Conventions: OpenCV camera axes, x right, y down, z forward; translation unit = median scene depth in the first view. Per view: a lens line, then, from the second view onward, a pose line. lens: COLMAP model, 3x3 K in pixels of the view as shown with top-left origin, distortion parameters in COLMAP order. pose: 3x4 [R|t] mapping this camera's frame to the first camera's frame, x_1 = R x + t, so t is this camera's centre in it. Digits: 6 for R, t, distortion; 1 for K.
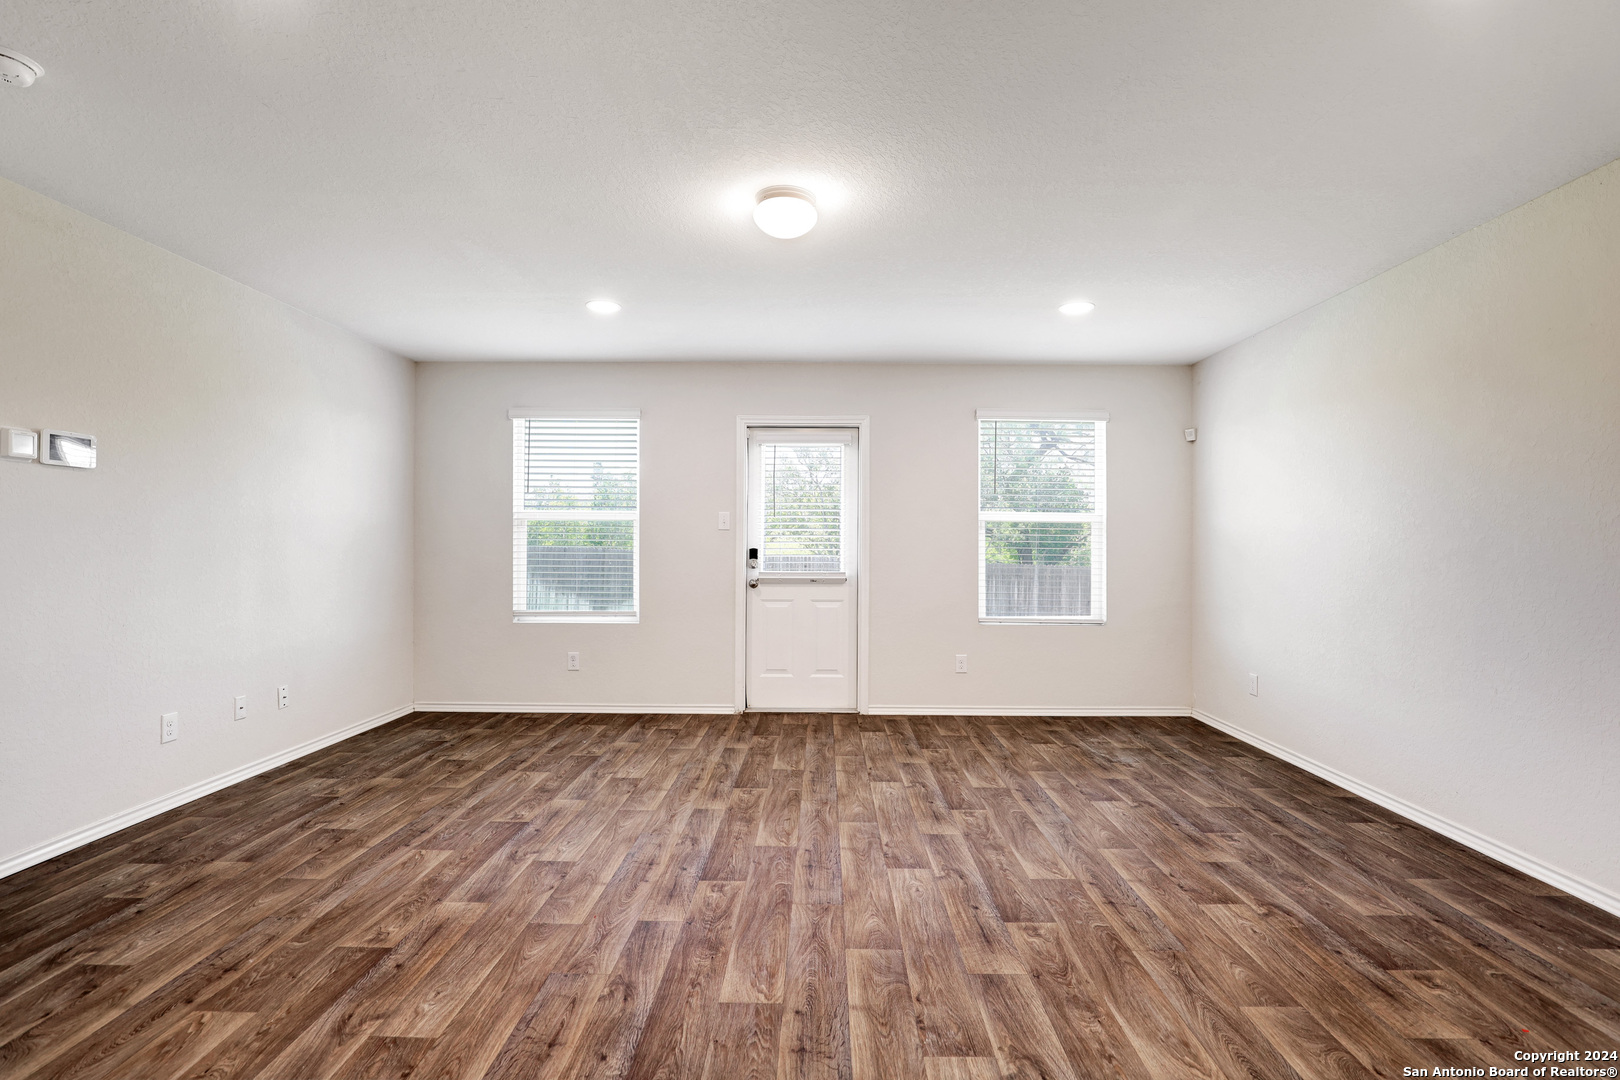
lens RADIAL K [[742.3, 0, 816.1], [0, 742.3, 532.6], [0, 0, 1]] dist [-0.021585, 0.006939]
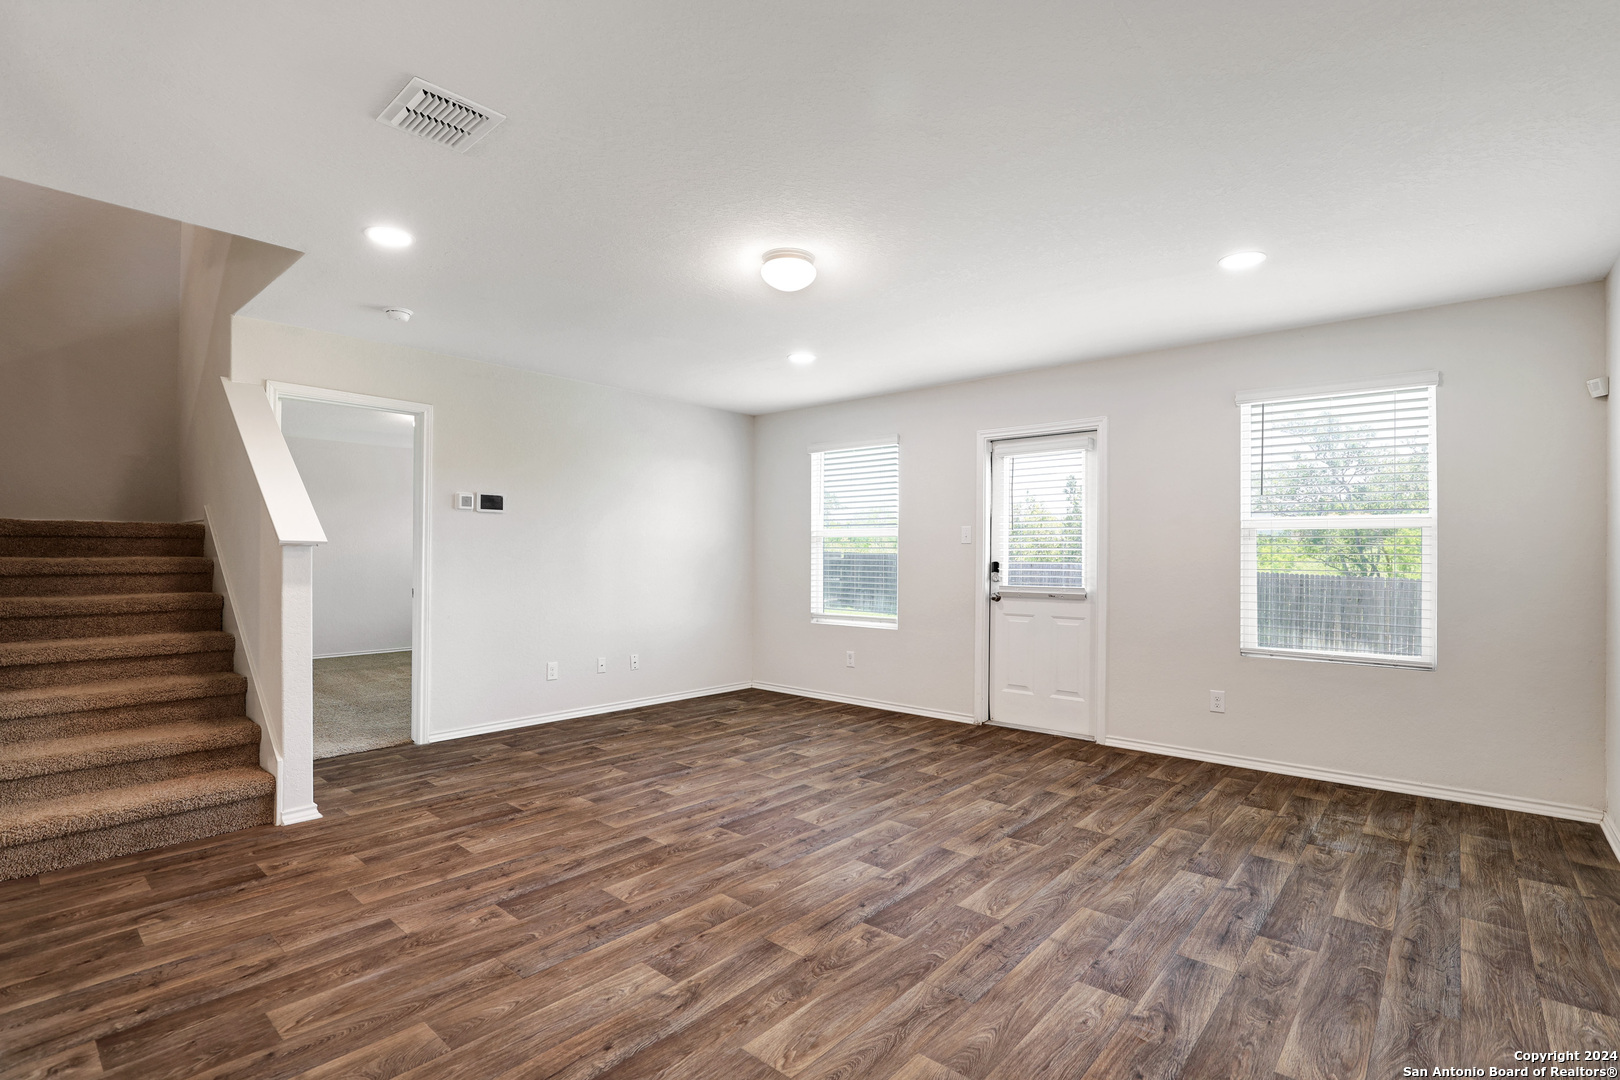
lens RADIAL K [[755.4, 0, 823.9], [0, 755.4, 549.3], [0, 0, 1]] dist [-0.029415, 0.005953]
pose [[0.765423, -0.007951, -0.643478, 0.642815], [0.009997, 0.999950, -0.000464, 0.003875], [0.643450, -0.006078, 0.765464, 0.117117]]
